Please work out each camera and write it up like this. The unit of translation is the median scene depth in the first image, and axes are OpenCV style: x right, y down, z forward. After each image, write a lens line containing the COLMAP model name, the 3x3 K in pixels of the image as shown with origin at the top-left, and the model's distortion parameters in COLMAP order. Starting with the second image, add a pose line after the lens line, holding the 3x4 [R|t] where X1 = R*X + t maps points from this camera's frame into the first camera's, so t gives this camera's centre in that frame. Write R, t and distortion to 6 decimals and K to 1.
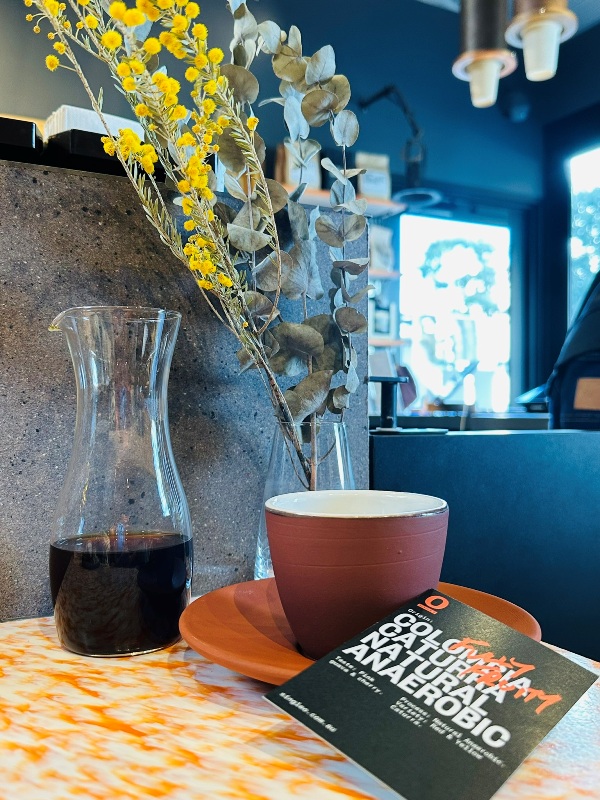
lens RADIAL K [[752.7, 0, 301.1], [0, 752.7, 397.7], [0, 0, 1]] dist [0.036542, 0.000000]
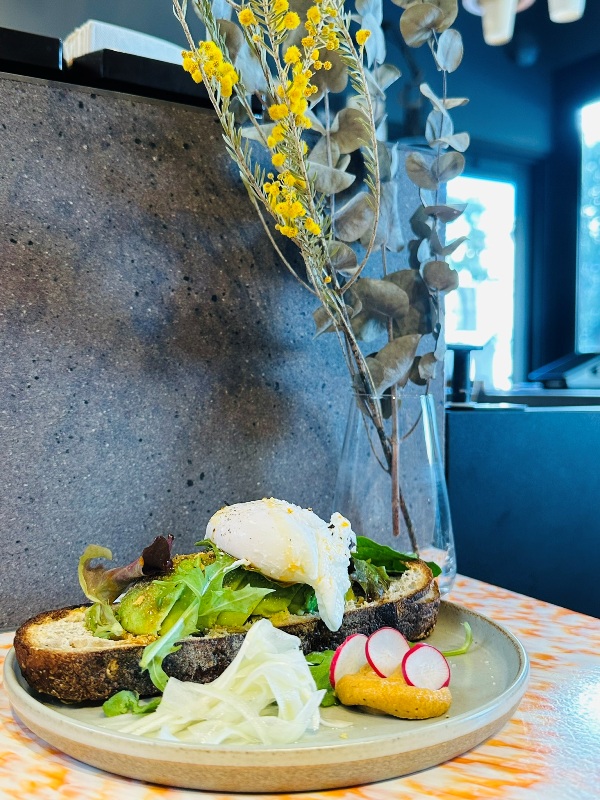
lens RADIAL K [[837.9, 0, 299.0], [0, 837.9, 401.1], [0, 0, 1]] dist [0.028595, 0.000000]
pose [[0.999385, 0.004456, 0.034773, -0.130910], [-0.005593, 0.999450, 0.032682, 0.009184], [-0.034608, -0.032857, 0.998861, 0.043928]]
